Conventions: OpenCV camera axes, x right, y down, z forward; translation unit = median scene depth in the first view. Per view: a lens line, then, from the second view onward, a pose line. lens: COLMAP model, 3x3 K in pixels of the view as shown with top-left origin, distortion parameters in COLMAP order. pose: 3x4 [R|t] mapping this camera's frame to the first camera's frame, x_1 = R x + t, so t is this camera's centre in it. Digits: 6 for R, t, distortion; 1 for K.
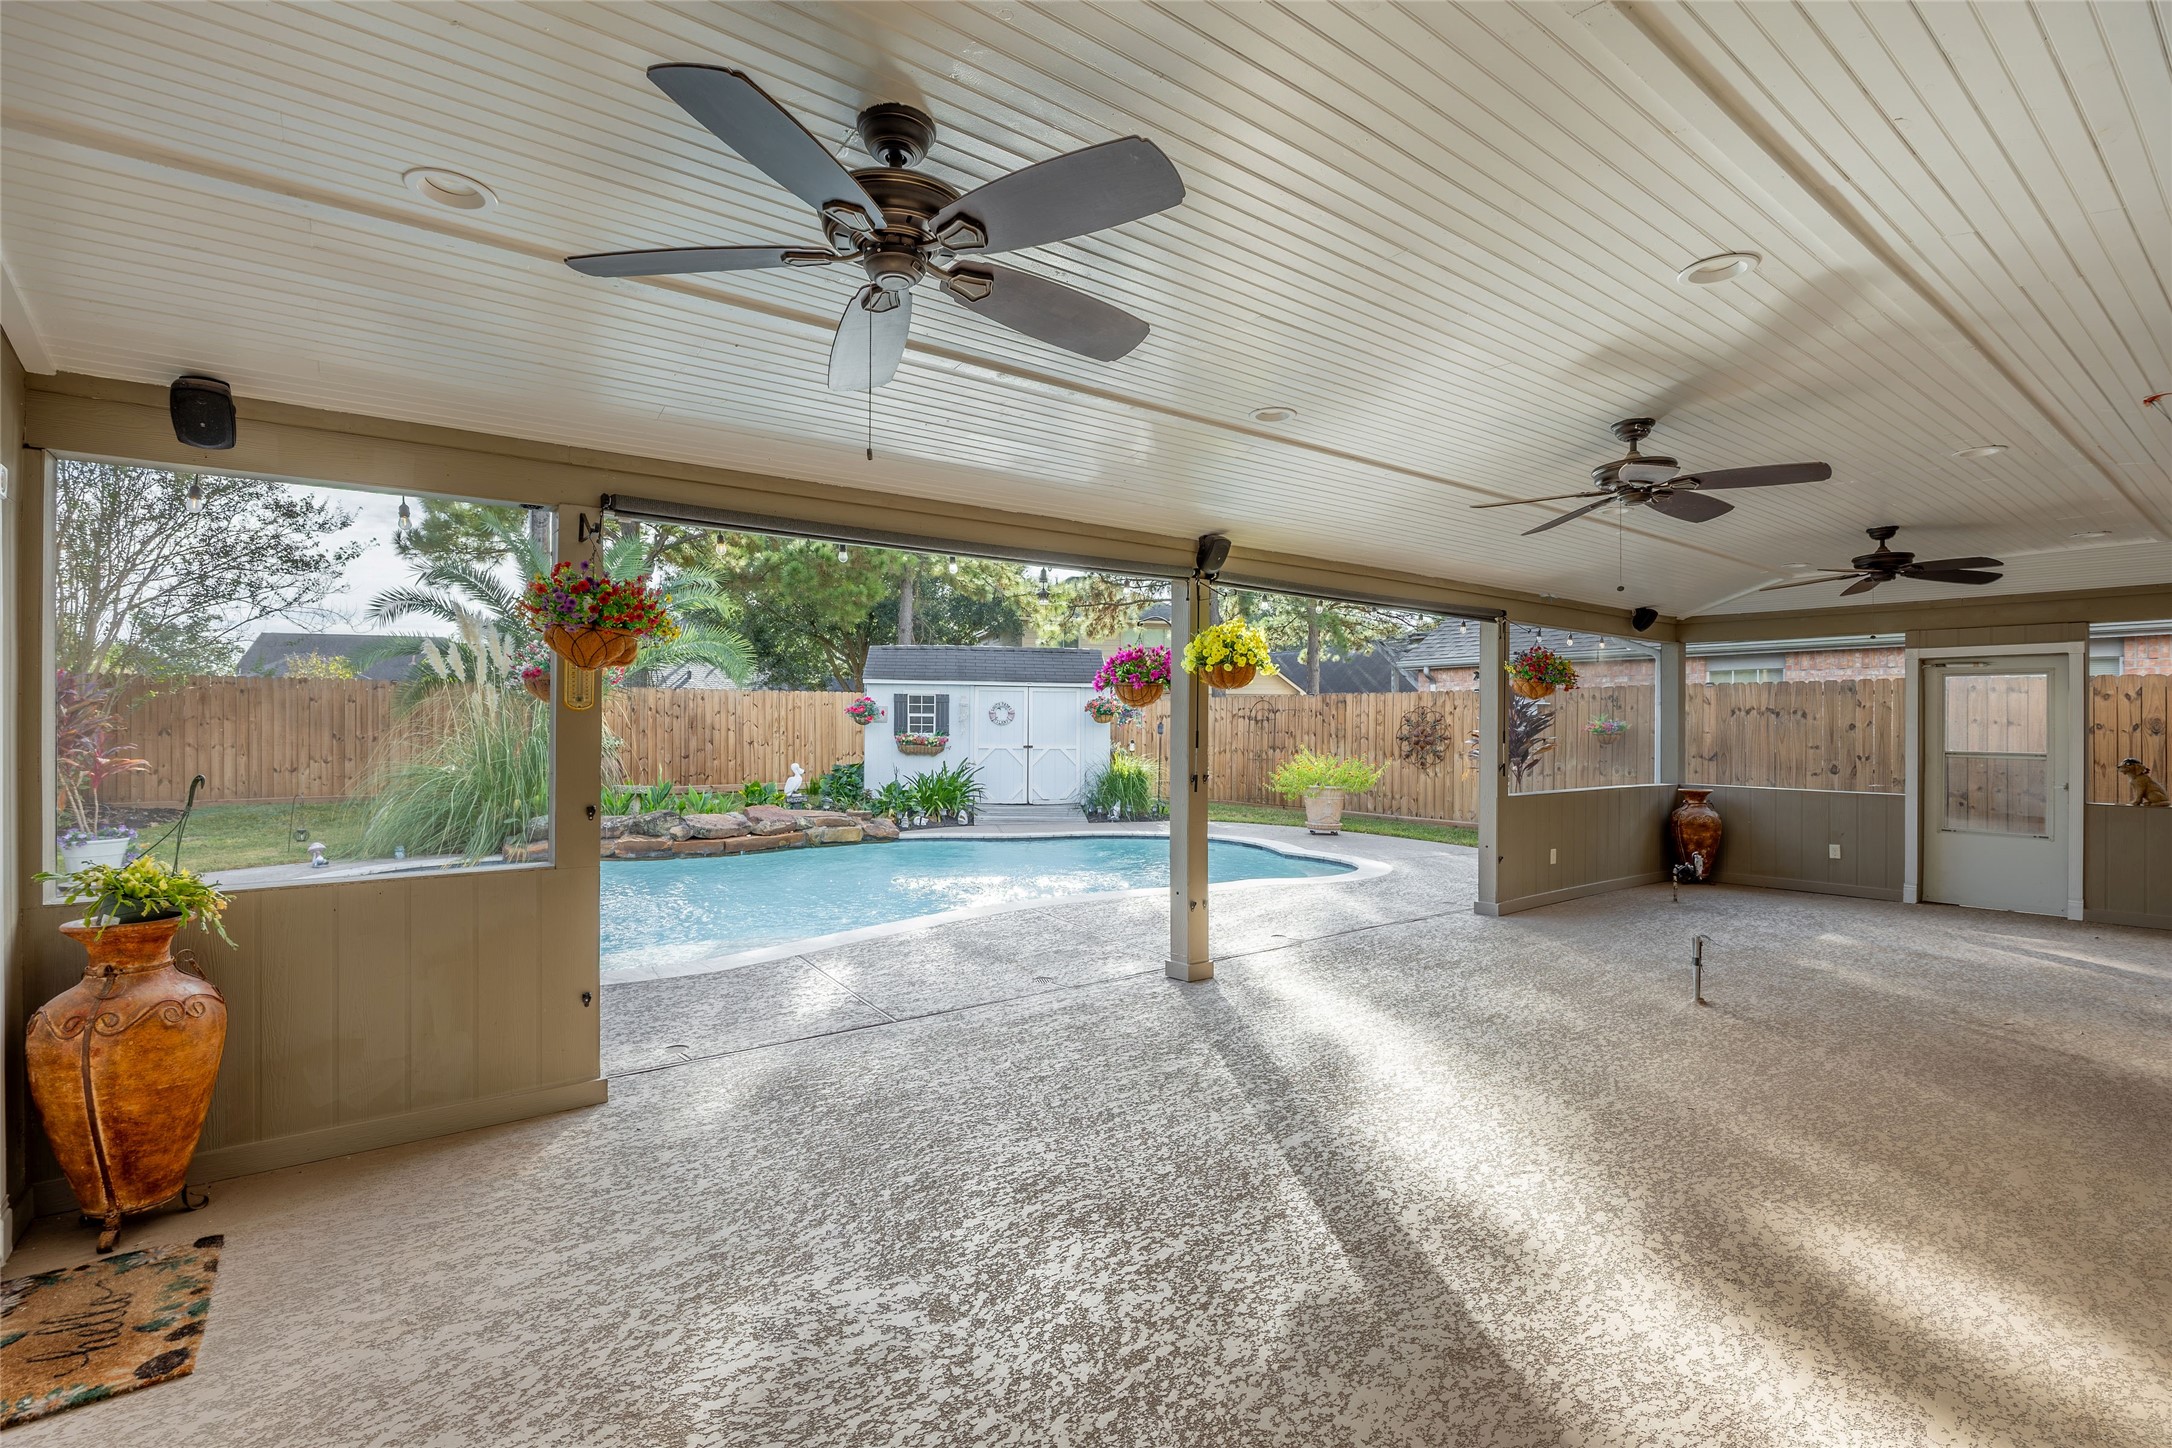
lens RADIAL K [[965.4, 0, 1079.9], [0, 965.4, 725.7], [0, 0, 1]] dist [-0.010854, -0.000022]
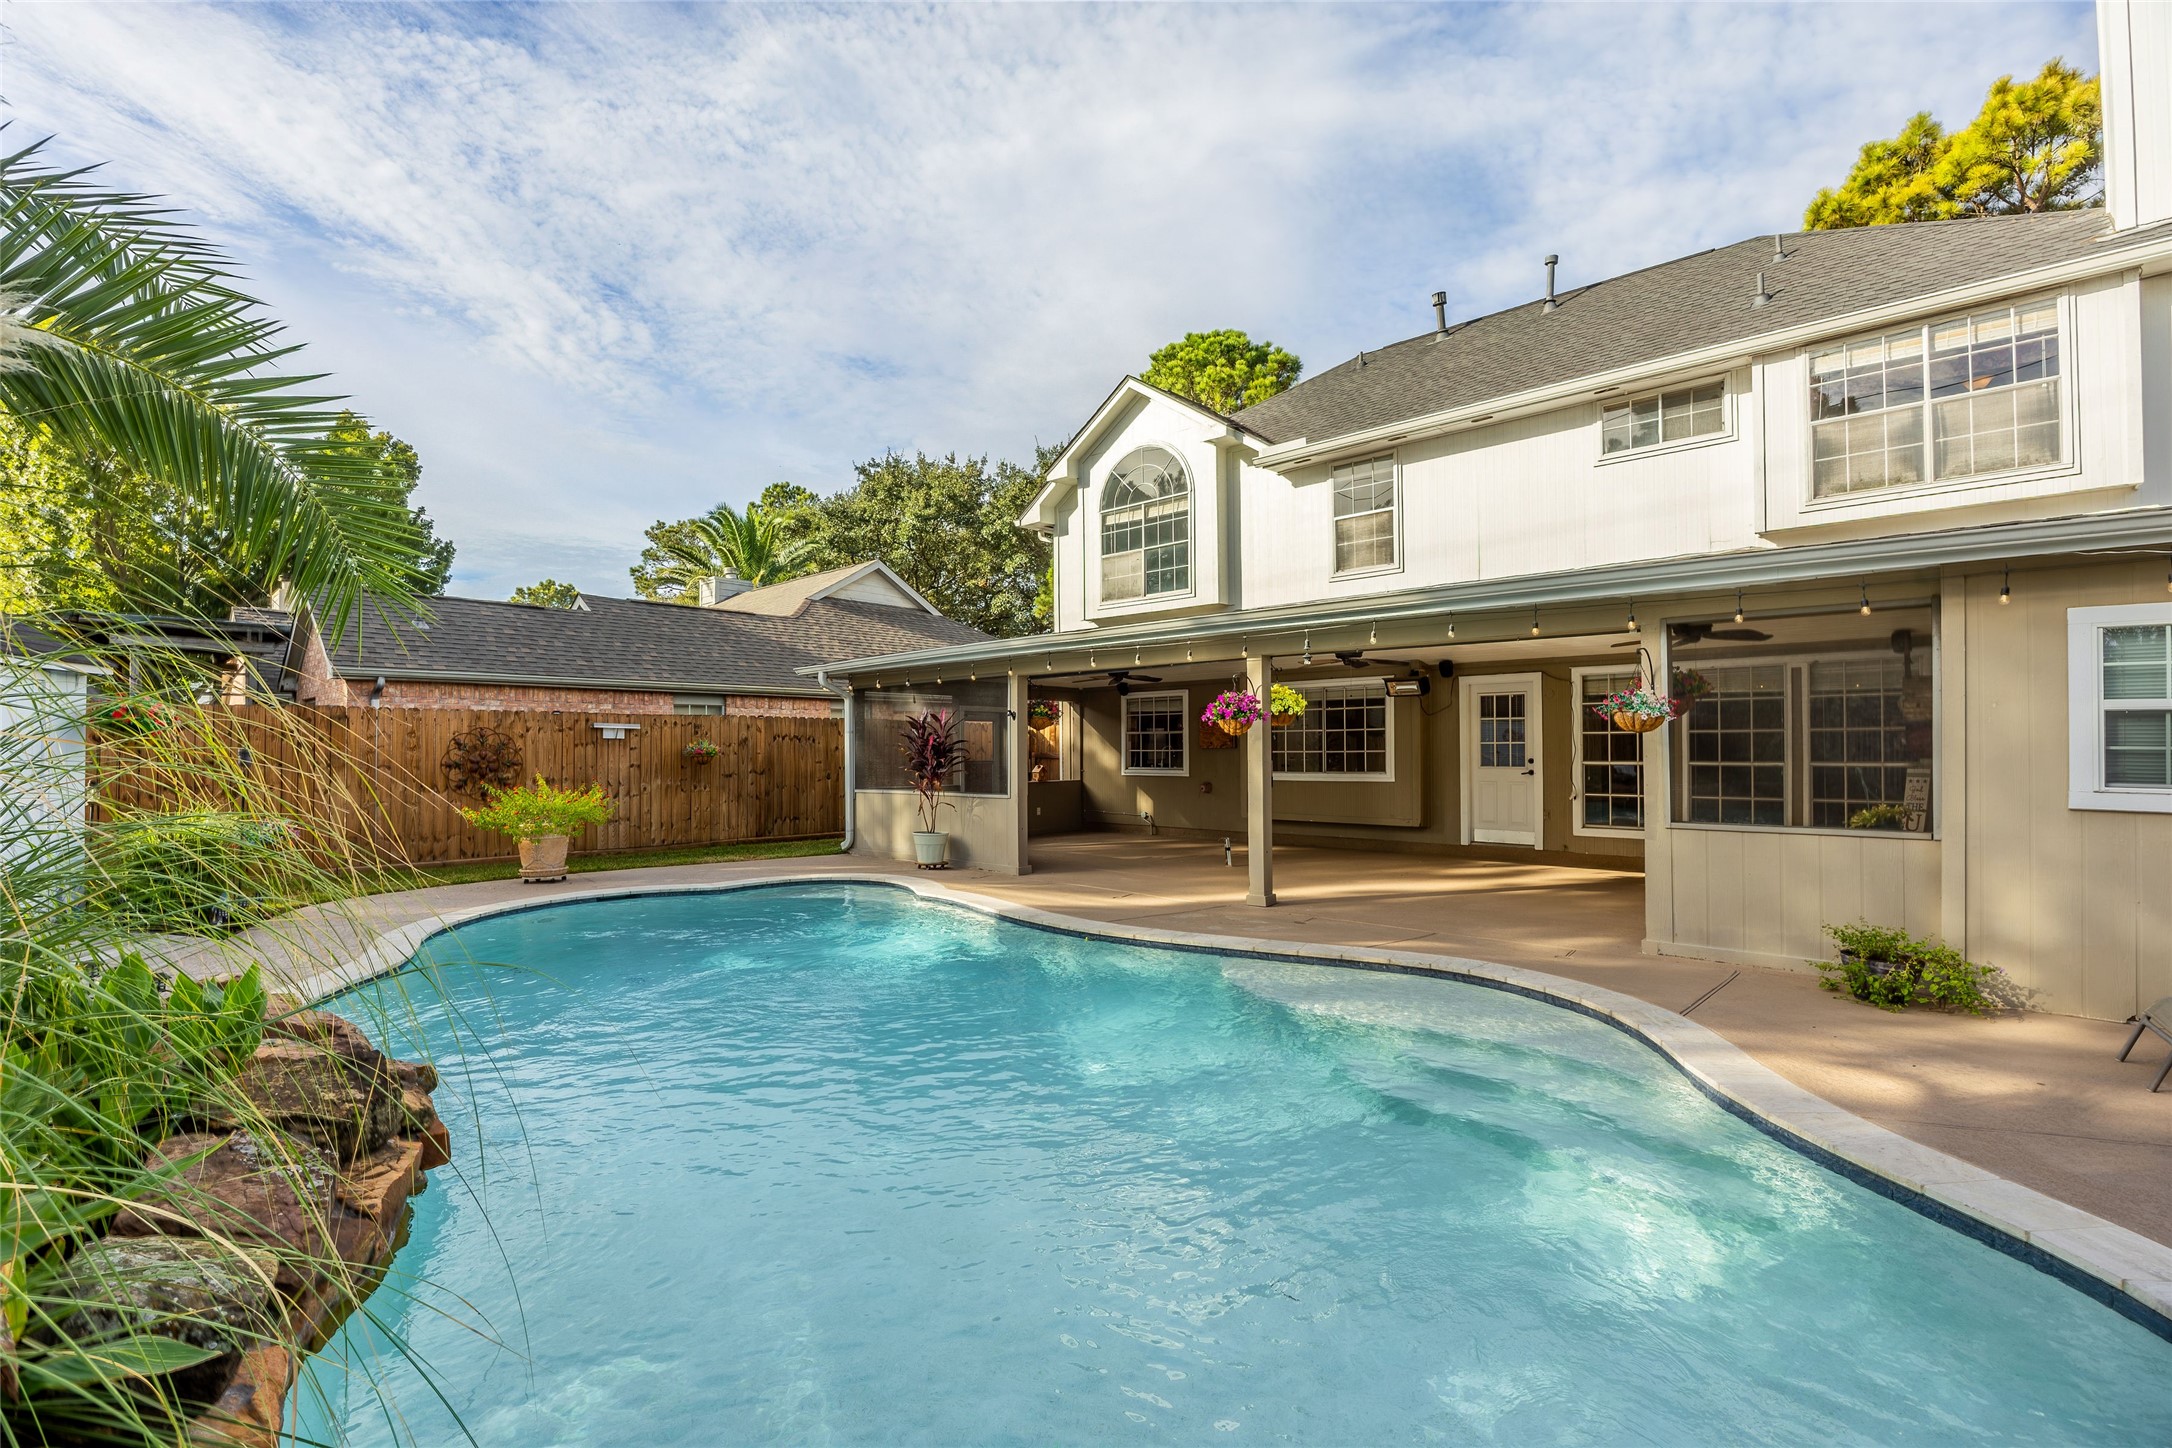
lens RADIAL K [[965.4, 0, 1069.8], [0, 965.4, 739.2], [0, 0, 1]] dist [-0.010854, -0.000022]
pose [[-0.157641, 0.006248, 0.987477, -0.563389], [0.003799, 0.999976, -0.005720, -0.002695], [-0.987489, 0.002850, -0.157661, 0.612264]]
